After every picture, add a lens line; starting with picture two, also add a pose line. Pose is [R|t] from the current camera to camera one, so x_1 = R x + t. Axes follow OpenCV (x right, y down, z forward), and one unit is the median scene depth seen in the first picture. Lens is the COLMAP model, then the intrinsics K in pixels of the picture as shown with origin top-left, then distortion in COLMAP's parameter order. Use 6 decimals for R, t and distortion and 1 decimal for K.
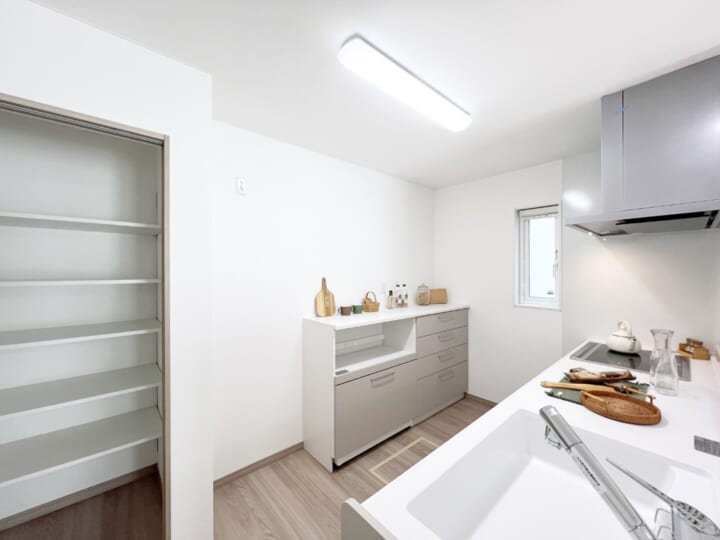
lens RADIAL K [[290.7, 0, 366.9], [0, 290.7, 270.9], [0, 0, 1]] dist [0.000410, 0.000035]
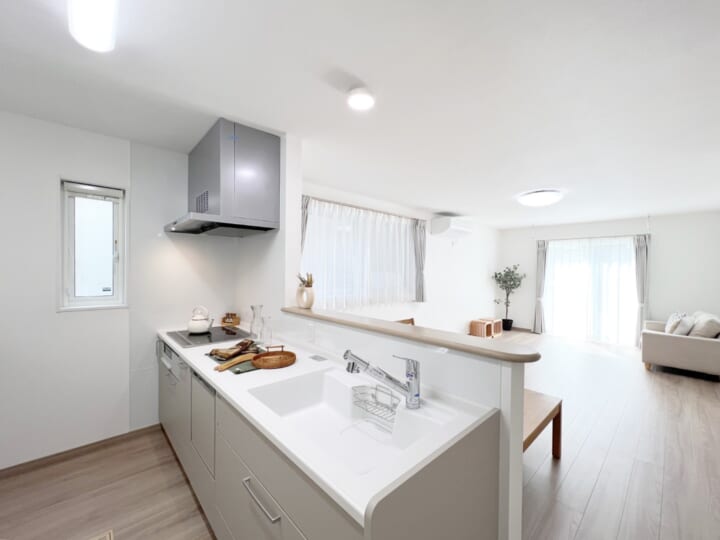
lens RADIAL K [[290.7, 0, 367.3], [0, 290.7, 272.5], [0, 0, 1]] dist [0.000410, 0.000035]
pose [[-0.027729, -0.007471, 0.999588, -0.316075], [-0.007485, 0.999946, 0.007267, 0.018092], [-0.999587, -0.007280, -0.027783, 0.339511]]
